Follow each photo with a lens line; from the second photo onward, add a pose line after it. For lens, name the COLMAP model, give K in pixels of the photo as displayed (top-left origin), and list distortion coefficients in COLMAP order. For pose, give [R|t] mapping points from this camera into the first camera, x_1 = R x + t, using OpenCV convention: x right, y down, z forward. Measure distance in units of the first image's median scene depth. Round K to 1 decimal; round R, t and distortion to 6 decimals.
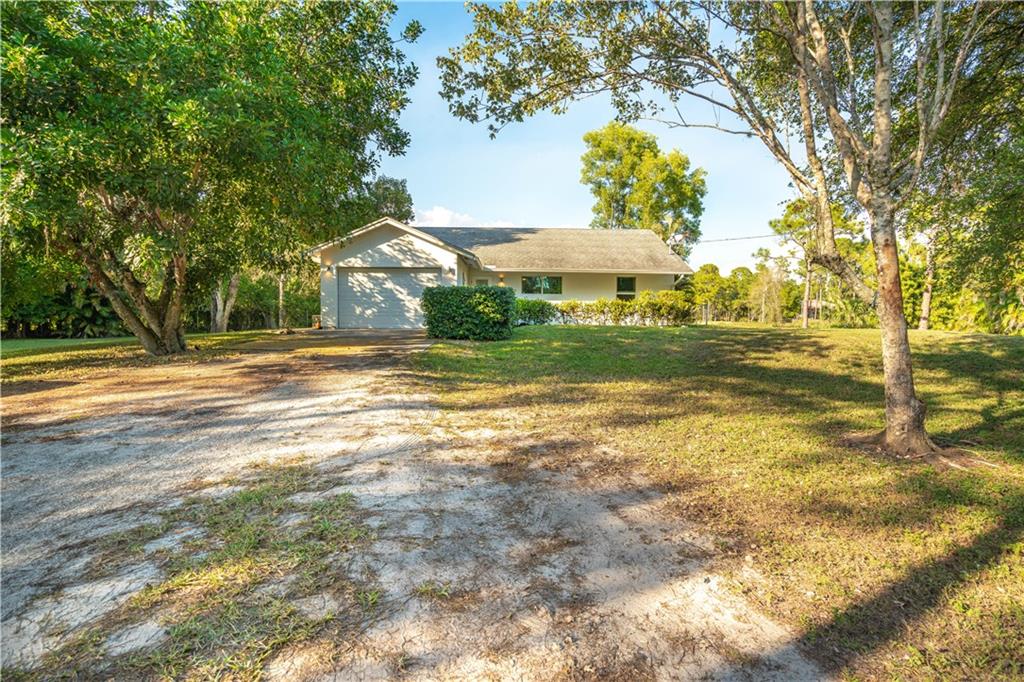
lens RADIAL K [[520.4, 0, 519.2], [0, 520.4, 347.5], [0, 0, 1]] dist [-0.003668, 0.001409]
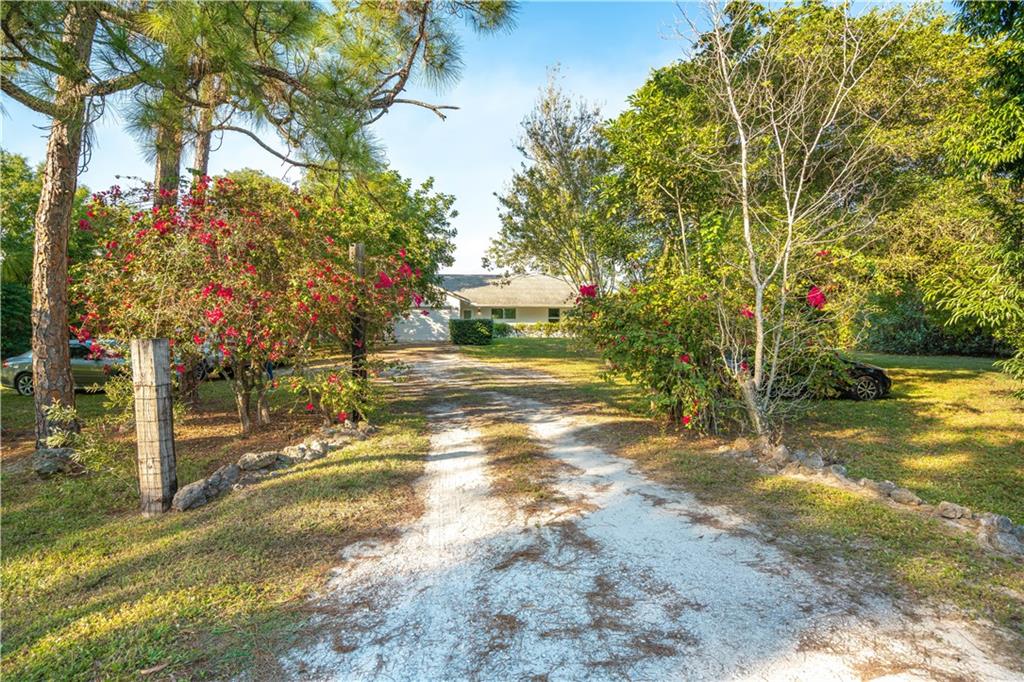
lens RADIAL K [[520.4, 0, 519.2], [0, 520.4, 347.5], [0, 0, 1]] dist [-0.003668, 0.001409]
pose [[0.995234, -0.011220, 0.096863, -0.074082], [0.013697, 0.999595, -0.024940, 0.032563], [-0.096544, 0.026148, 0.994985, -0.698929]]
